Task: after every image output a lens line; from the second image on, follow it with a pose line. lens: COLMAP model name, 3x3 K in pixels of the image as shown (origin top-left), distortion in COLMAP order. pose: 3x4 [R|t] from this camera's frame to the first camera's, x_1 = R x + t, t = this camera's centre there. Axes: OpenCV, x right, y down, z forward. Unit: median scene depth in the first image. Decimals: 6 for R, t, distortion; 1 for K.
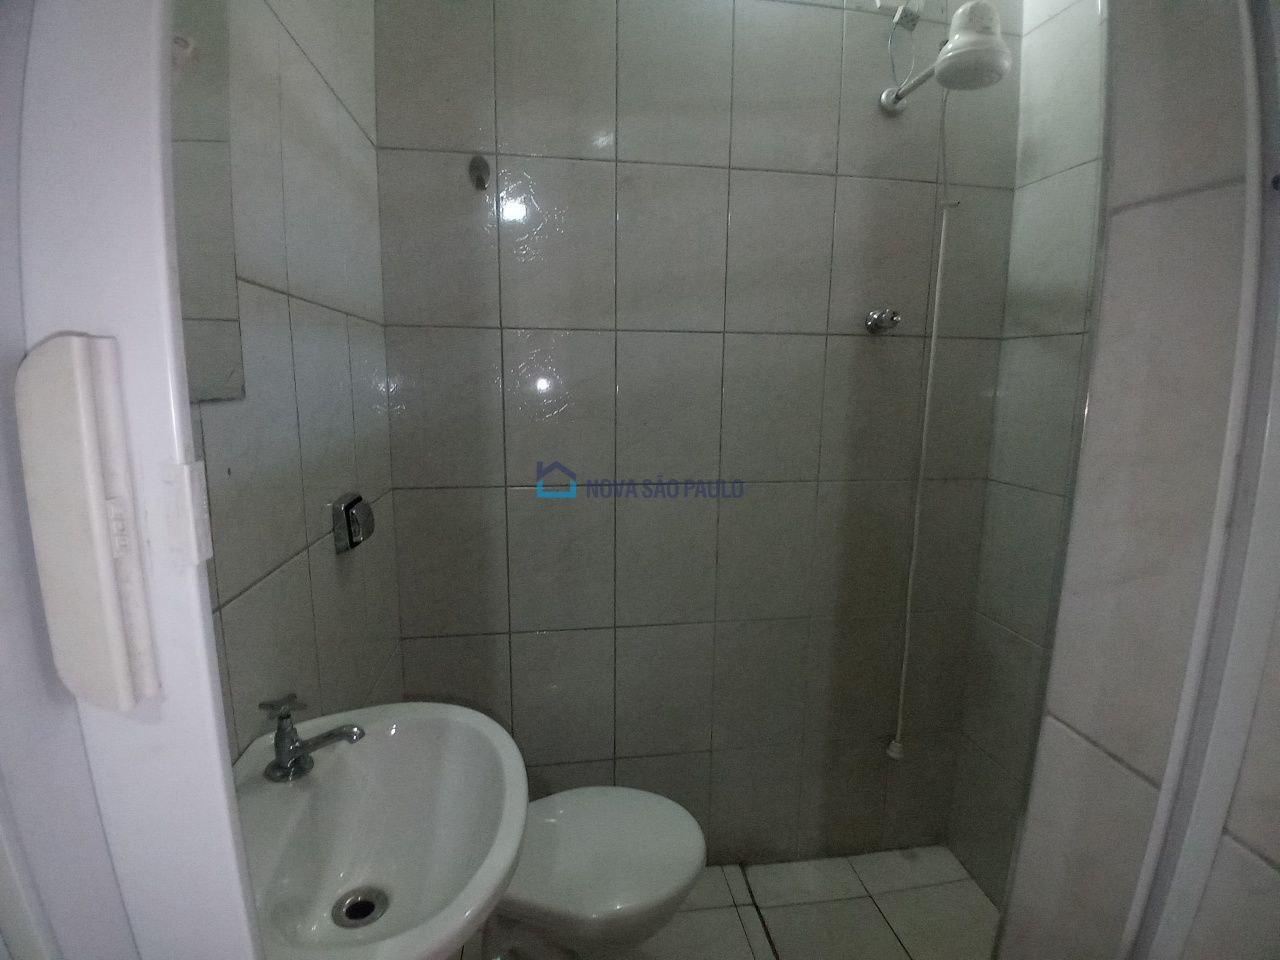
lens RADIAL K [[635.3, 0, 640.7], [0, 635.3, 487.9], [0, 0, 1]] dist [0.012075, -0.049438]
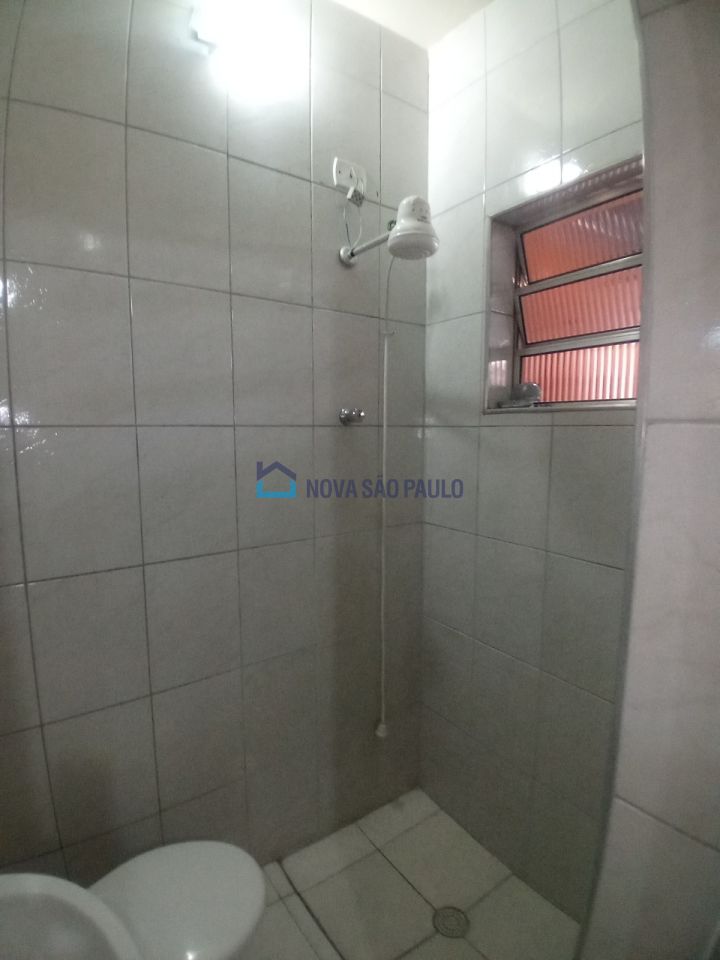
lens RADIAL K [[476.5, 0, 357.0], [0, 476.5, 484.4], [0, 0, 1]] dist [0.012075, -0.049438]
pose [[0.897307, -0.063412, 0.436829, -0.061539], [0.086144, 0.995756, -0.032403, -0.087486], [-0.432920, 0.066706, 0.898961, 0.099766]]
